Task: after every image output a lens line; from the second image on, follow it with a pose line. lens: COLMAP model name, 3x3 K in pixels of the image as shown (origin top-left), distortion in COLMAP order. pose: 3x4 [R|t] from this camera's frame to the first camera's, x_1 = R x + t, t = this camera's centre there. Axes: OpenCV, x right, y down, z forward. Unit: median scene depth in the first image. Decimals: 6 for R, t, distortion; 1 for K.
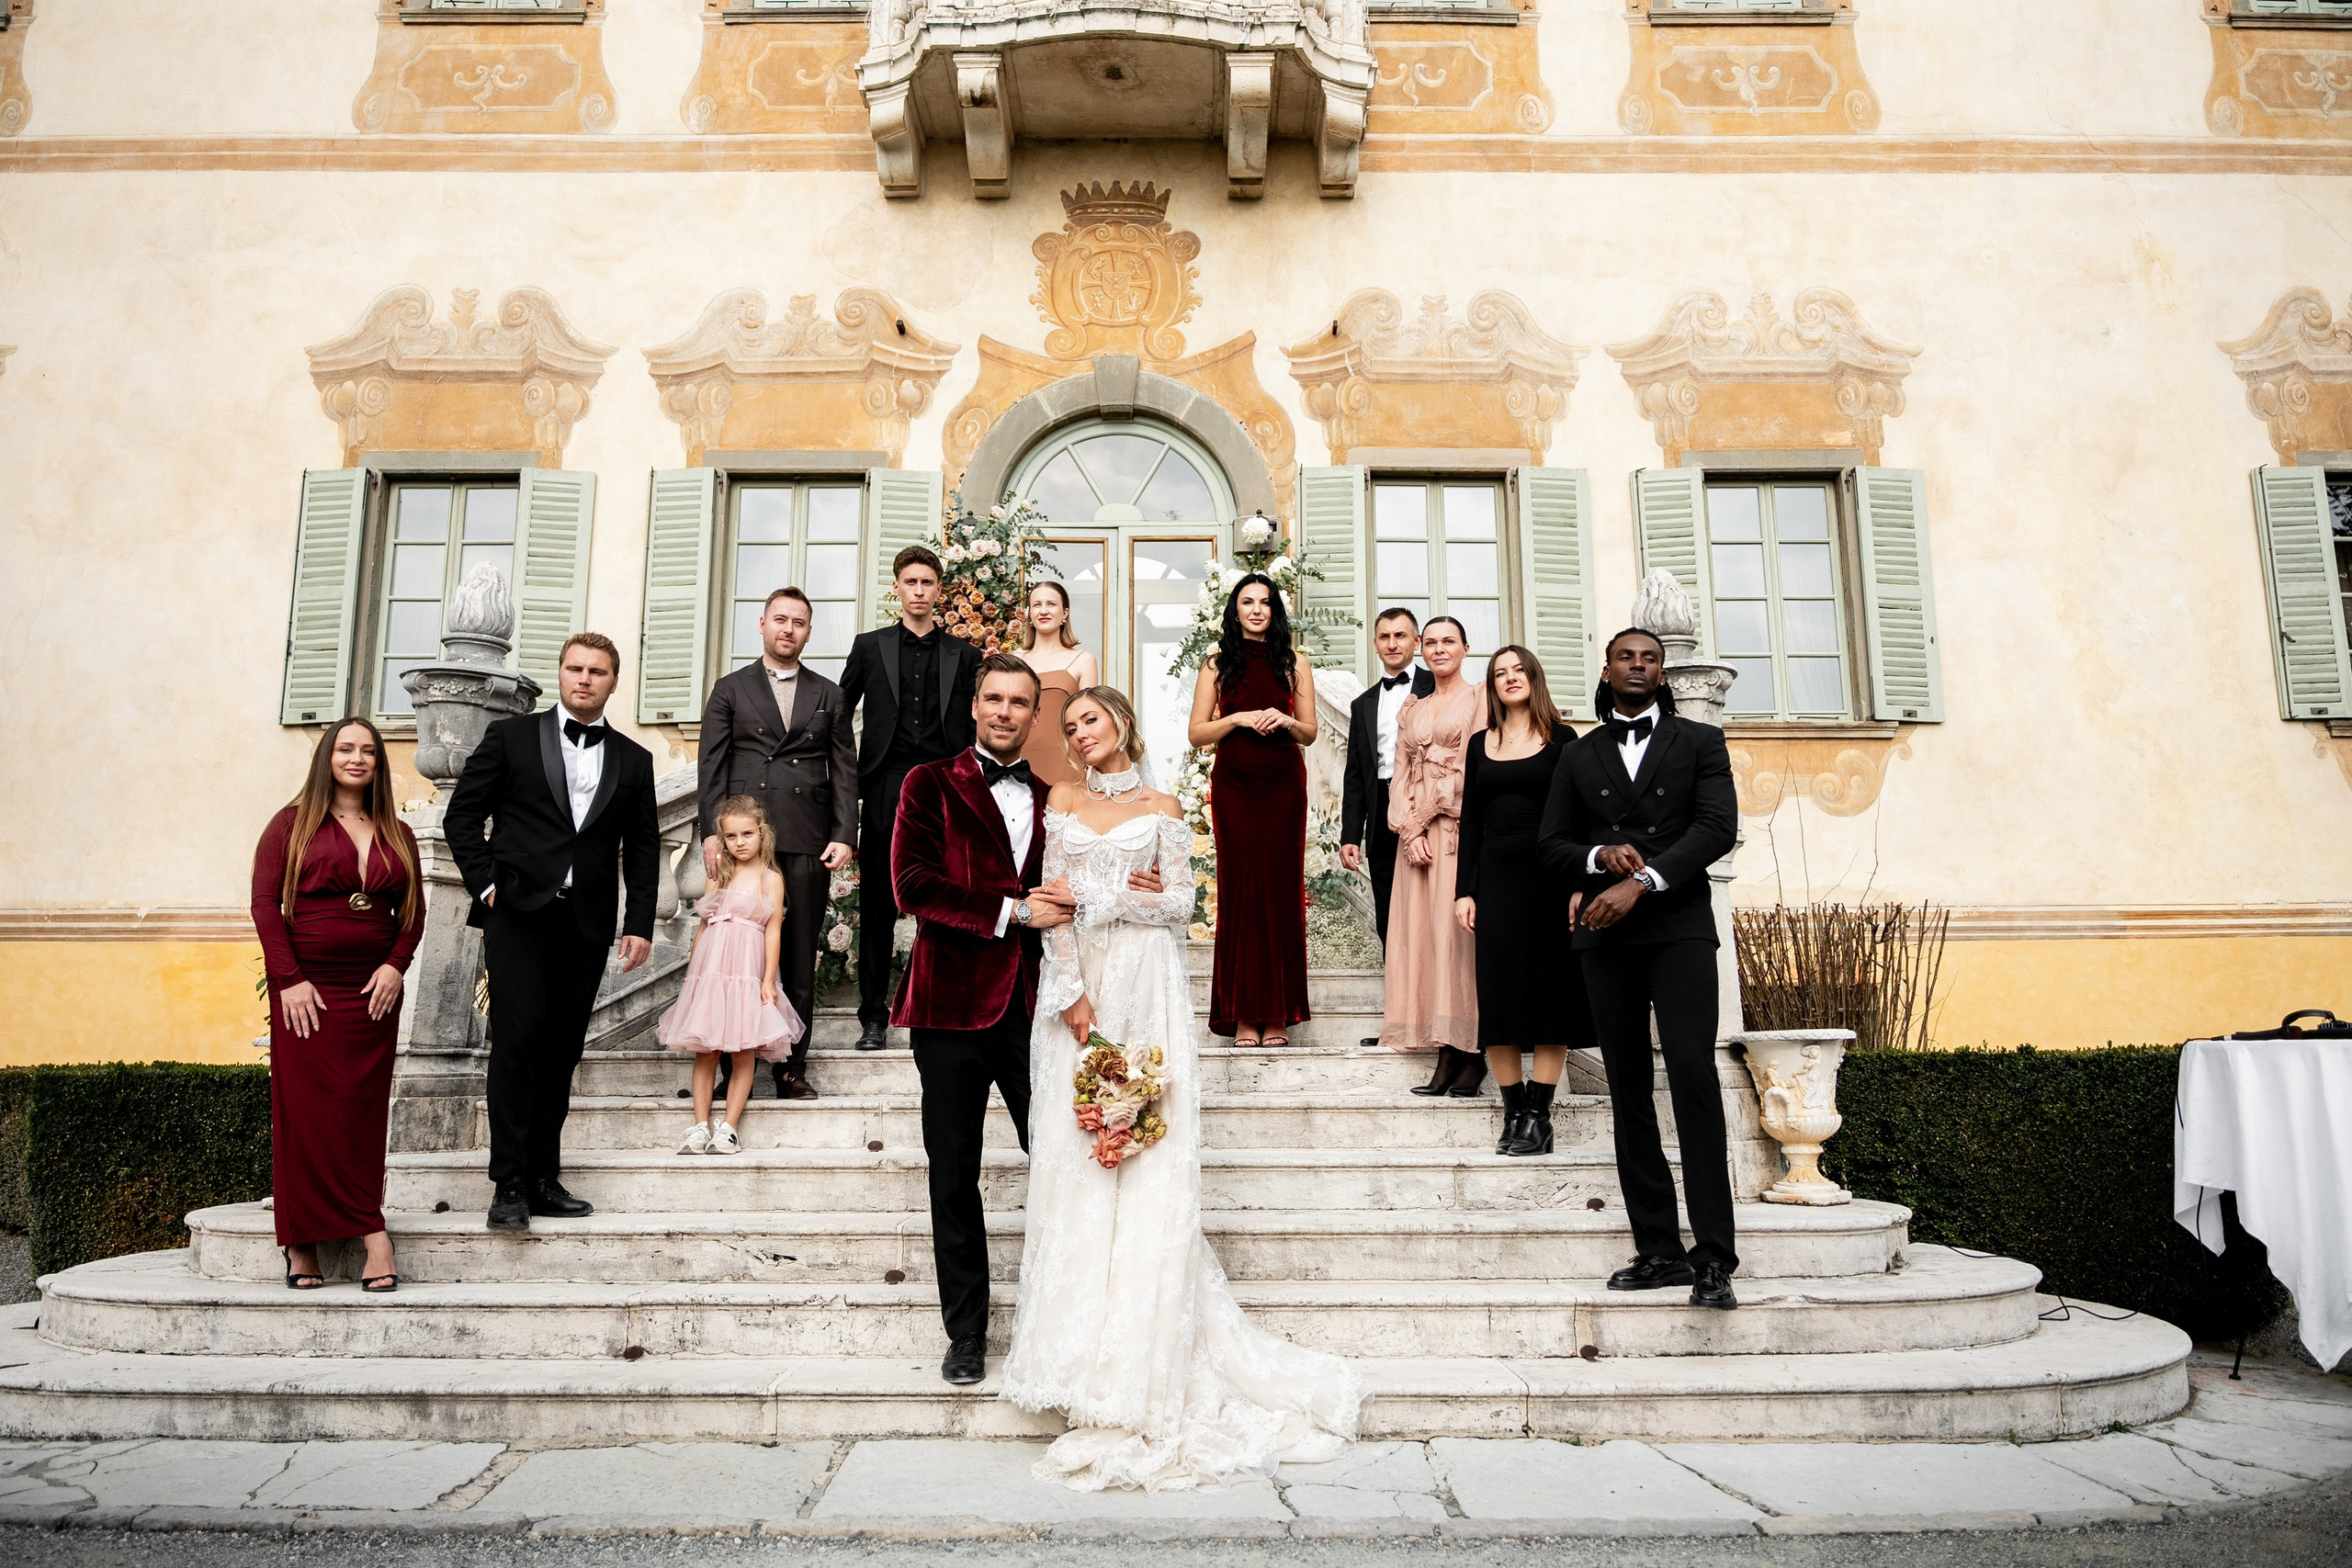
lens RADIAL K [[1563.3, 0, 1185.5], [0, 1563.3, 786.6], [0, 0, 1]] dist [0.005496, -0.023832]
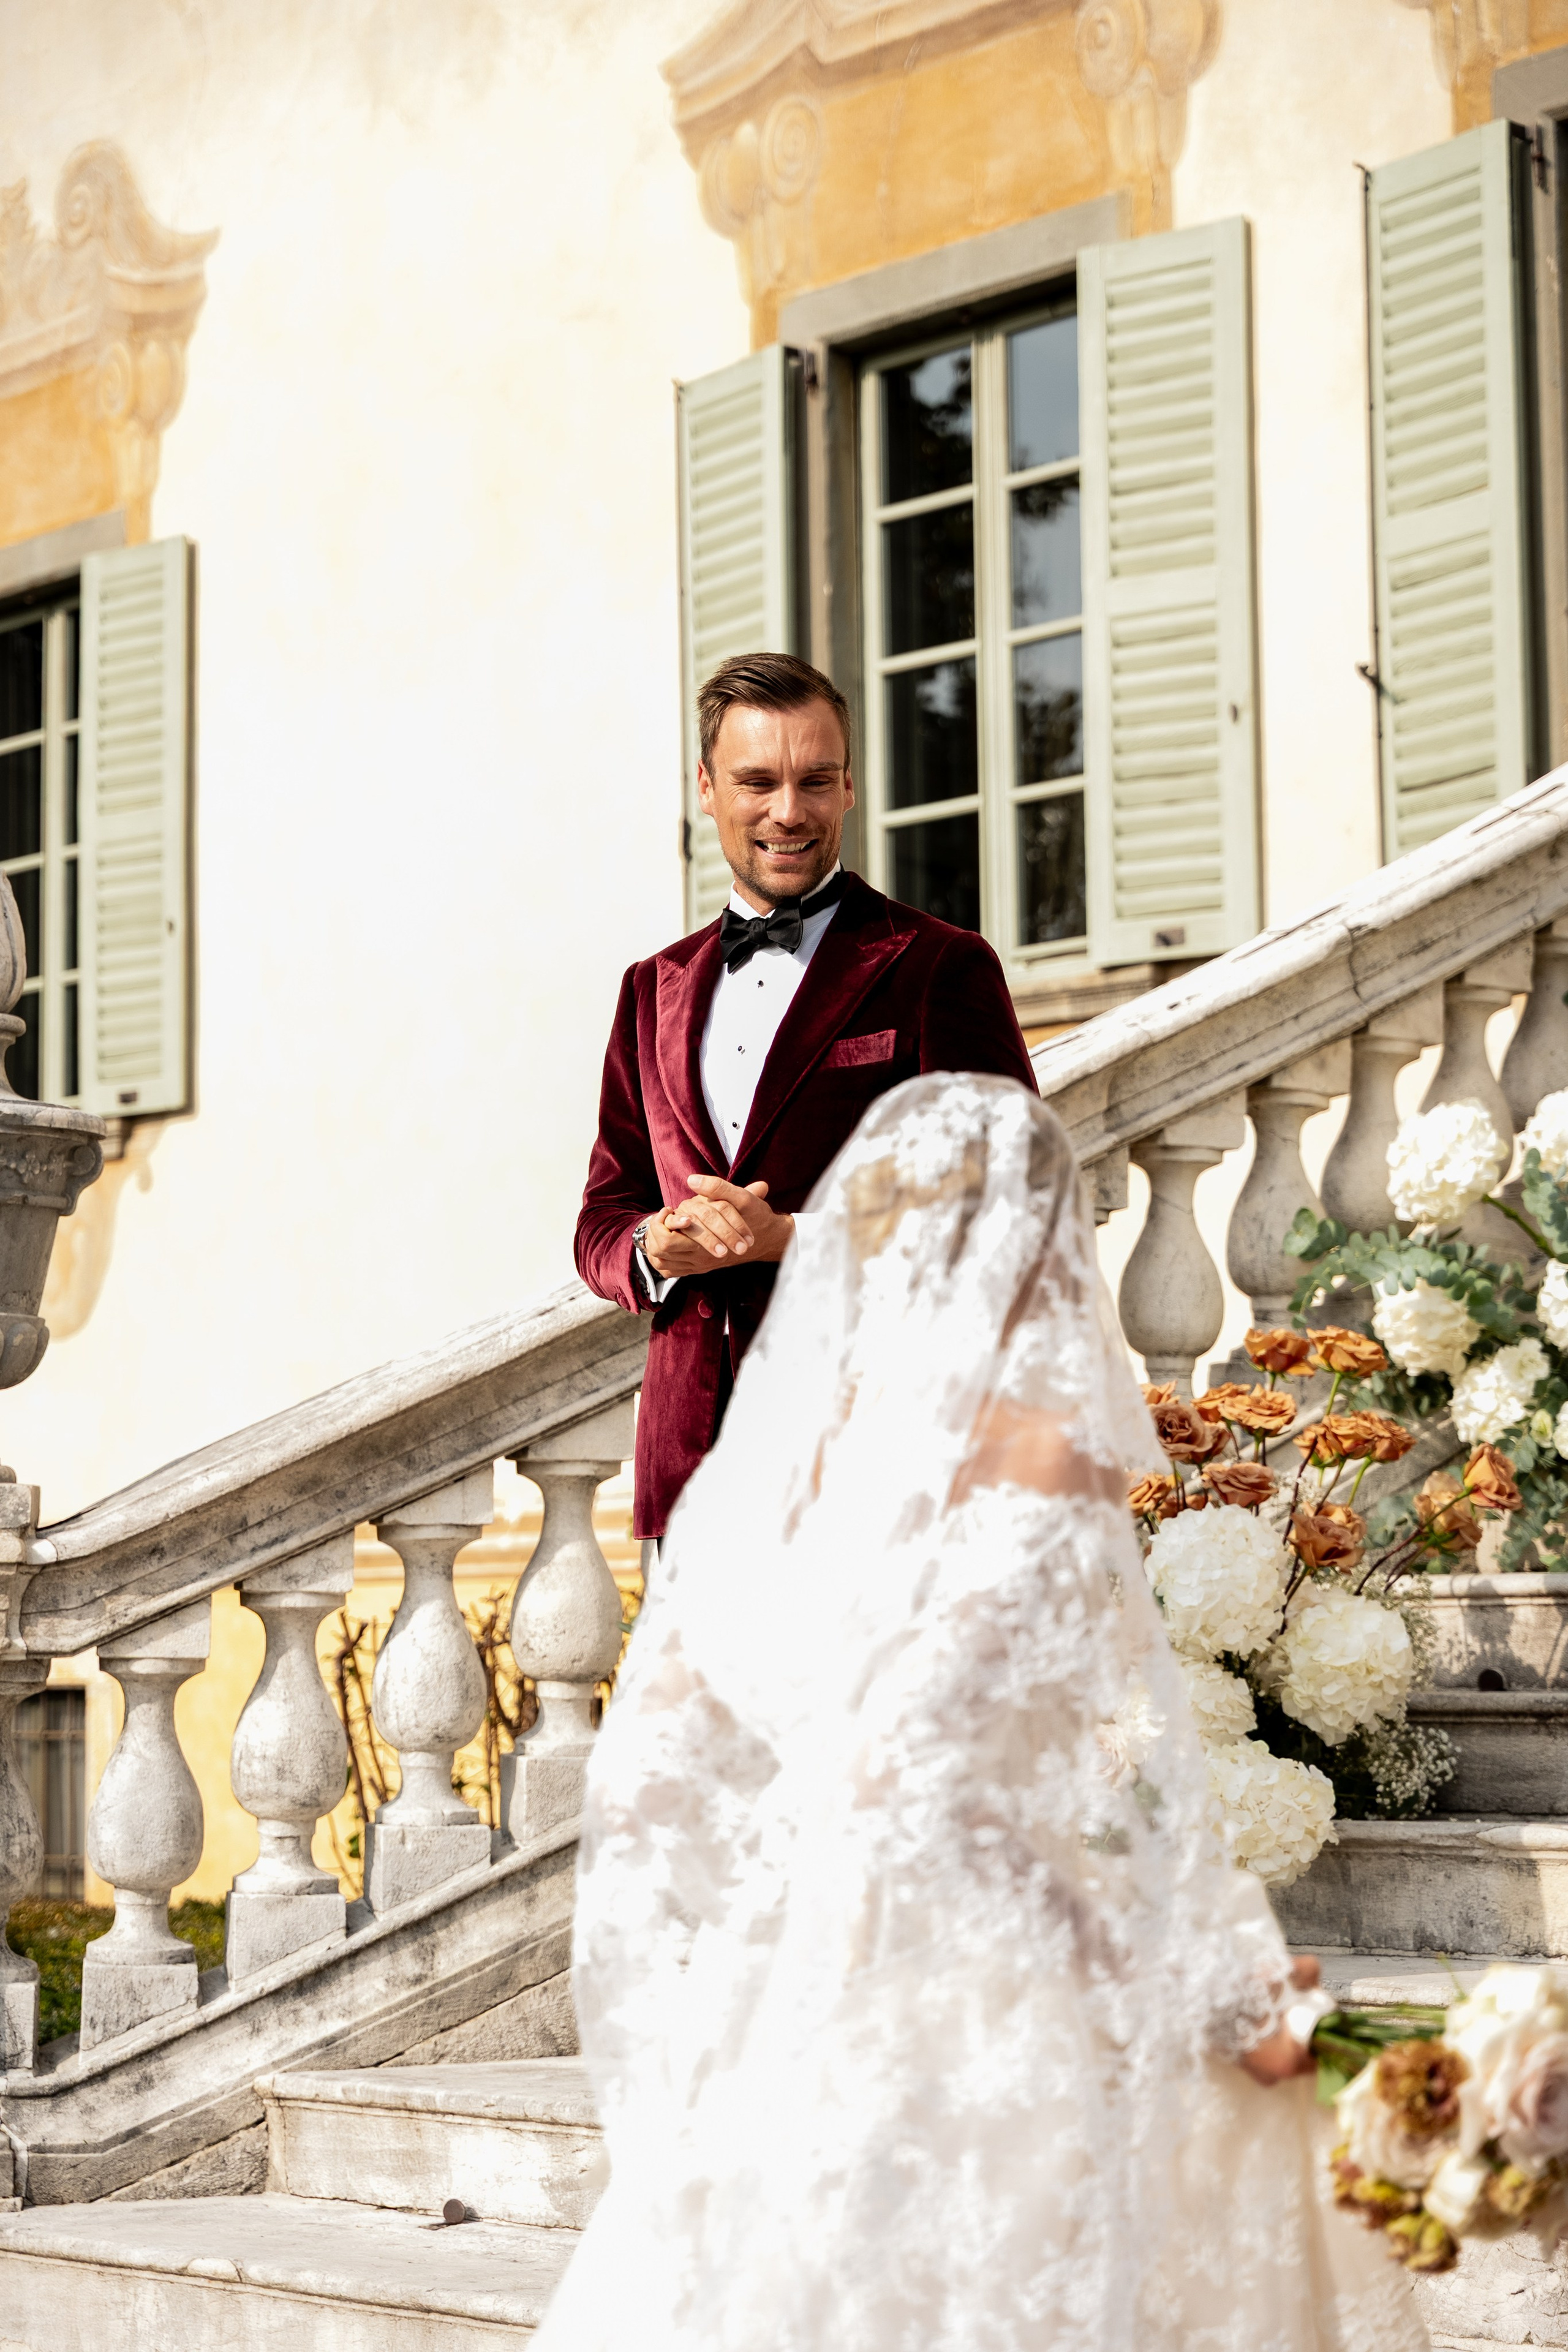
lens RADIAL K [[4564.2, 0, 798.3], [0, 4564.2, 1176.8], [0, 0, 1]] dist [0.044925, -0.022223]
pose [[0.687693, -0.078543, -0.721741, 0.271213], [0.140833, 0.989679, 0.026488, -0.029106], [0.712211, -0.119860, 0.691656, 0.193755]]
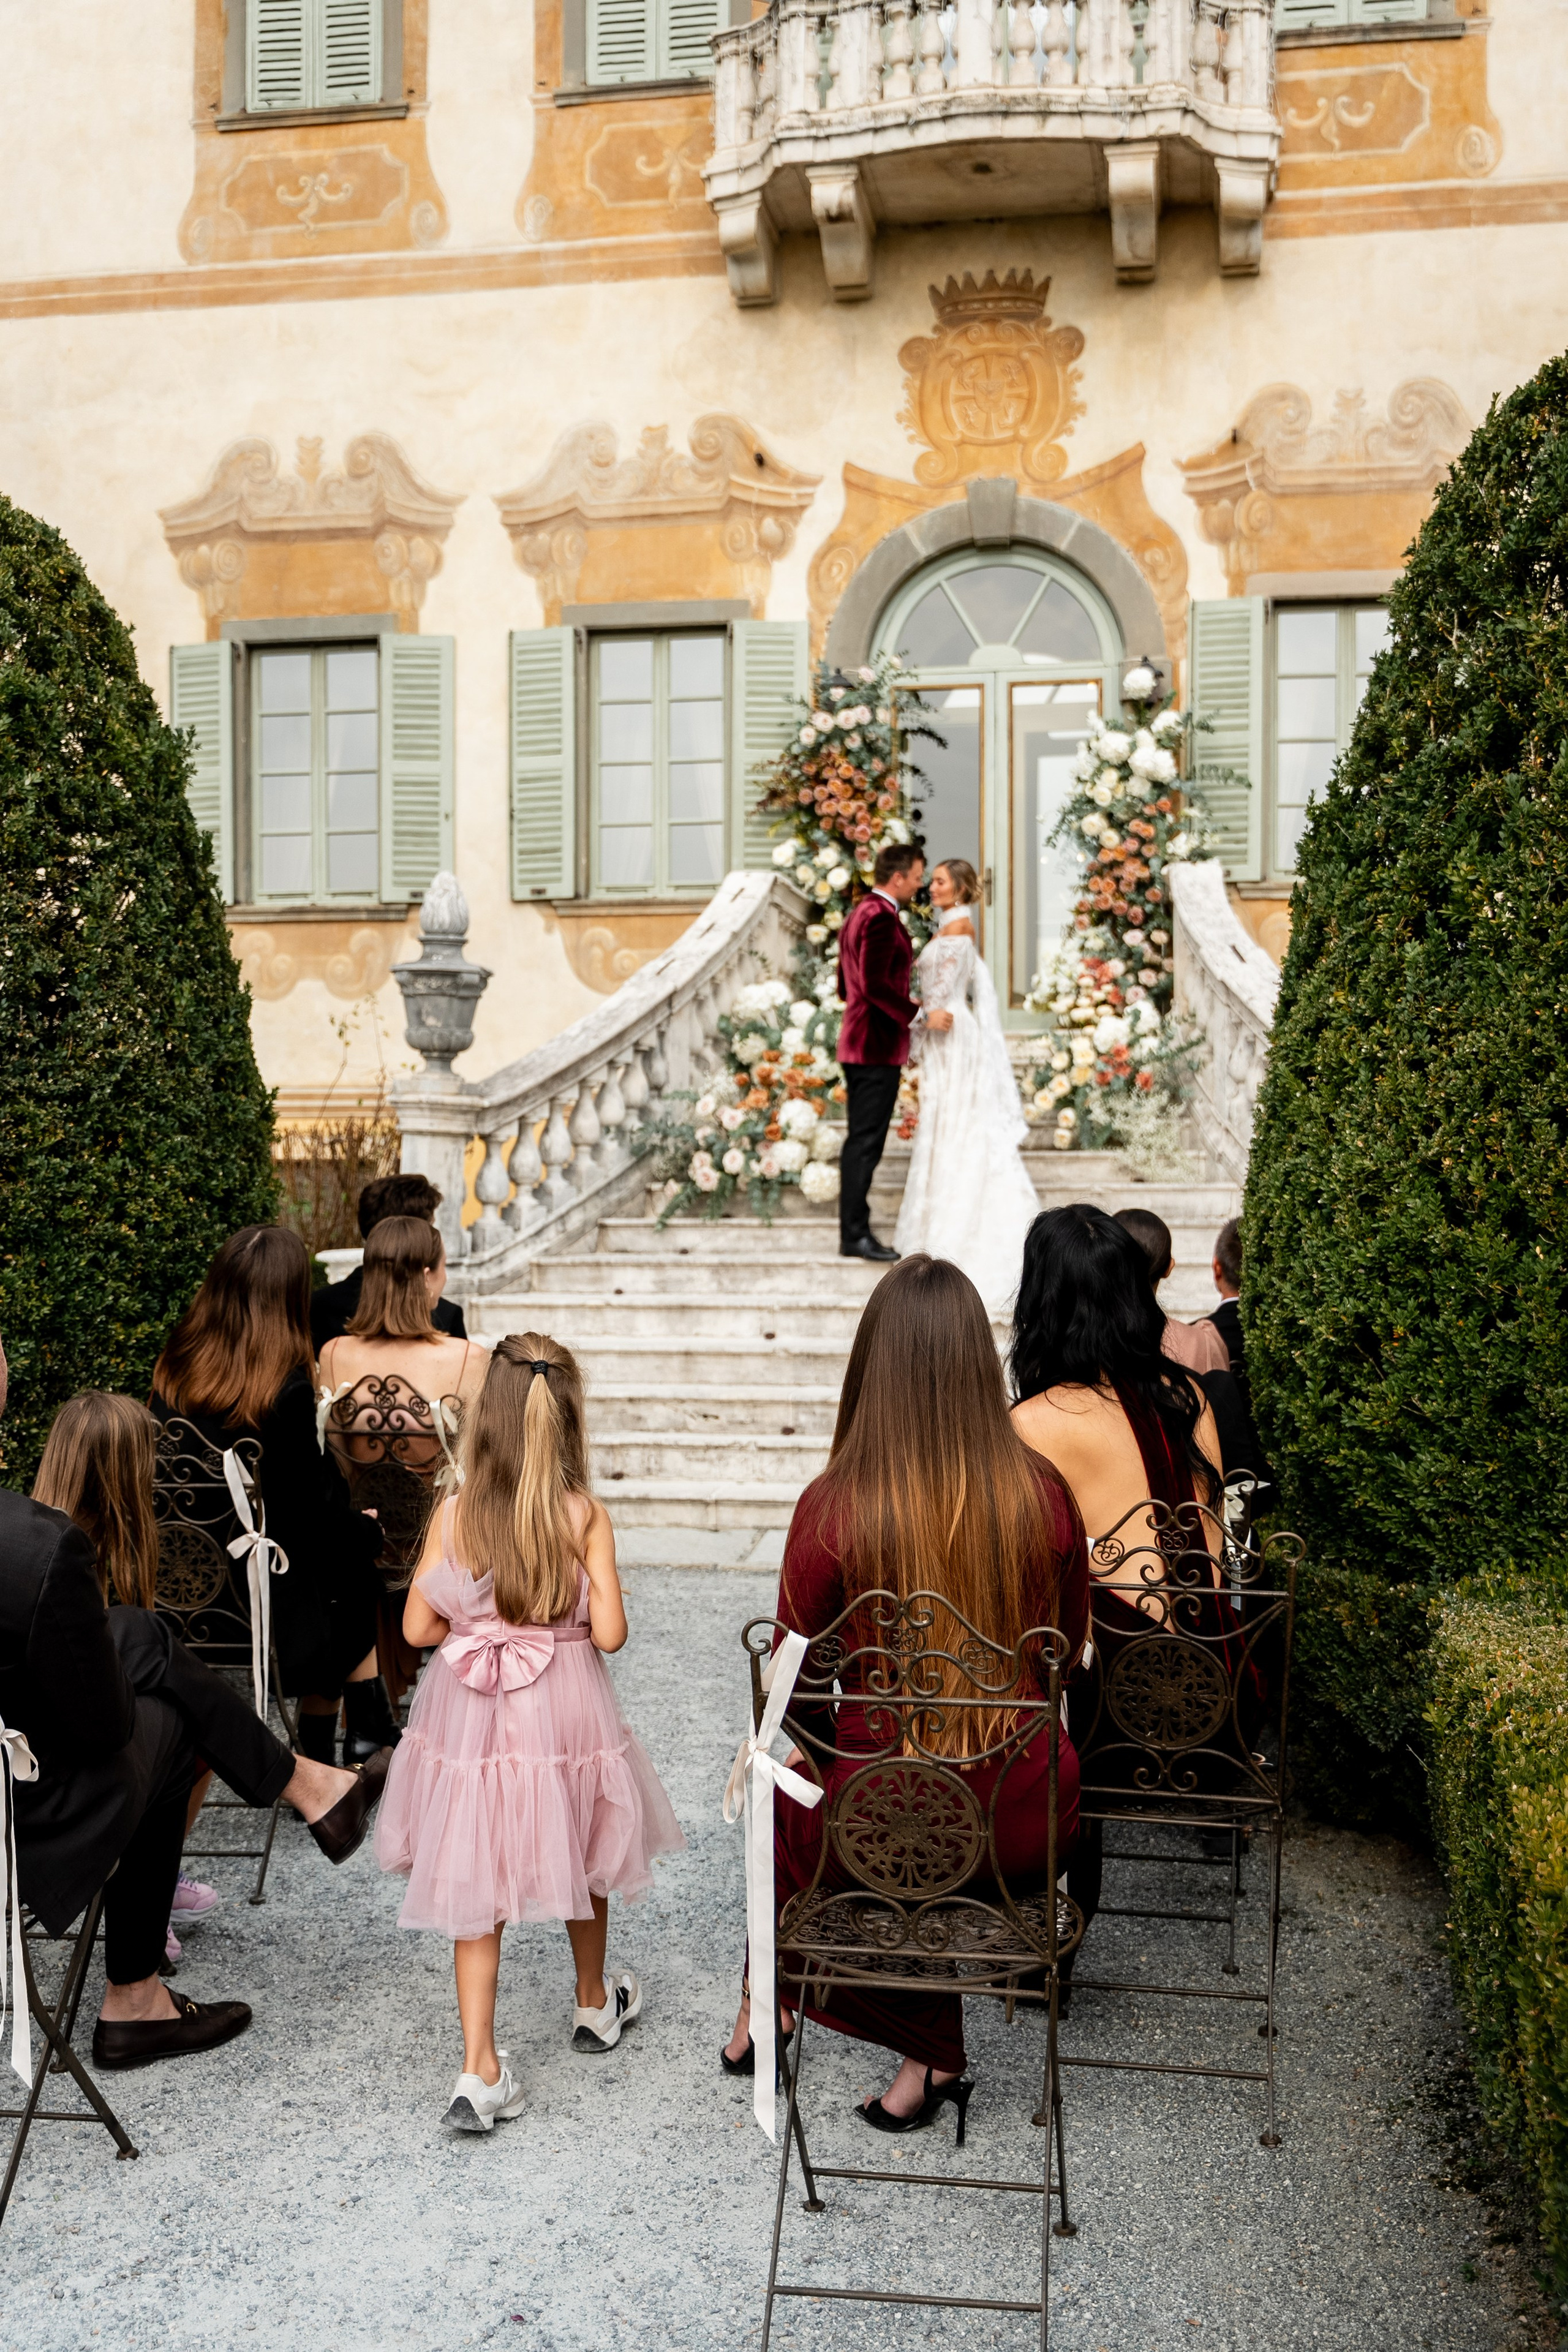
lens RADIAL K [[2371.7, 0, 796.8], [0, 2371.7, 1176.8], [0, 0, 1]] dist [0.005034, -0.004780]
pose [[0.985850, 0.001491, -0.167624, 0.076853], [0.028936, 0.983436, 0.178932, -0.126037], [0.165114, -0.181251, 0.969477, -0.441097]]
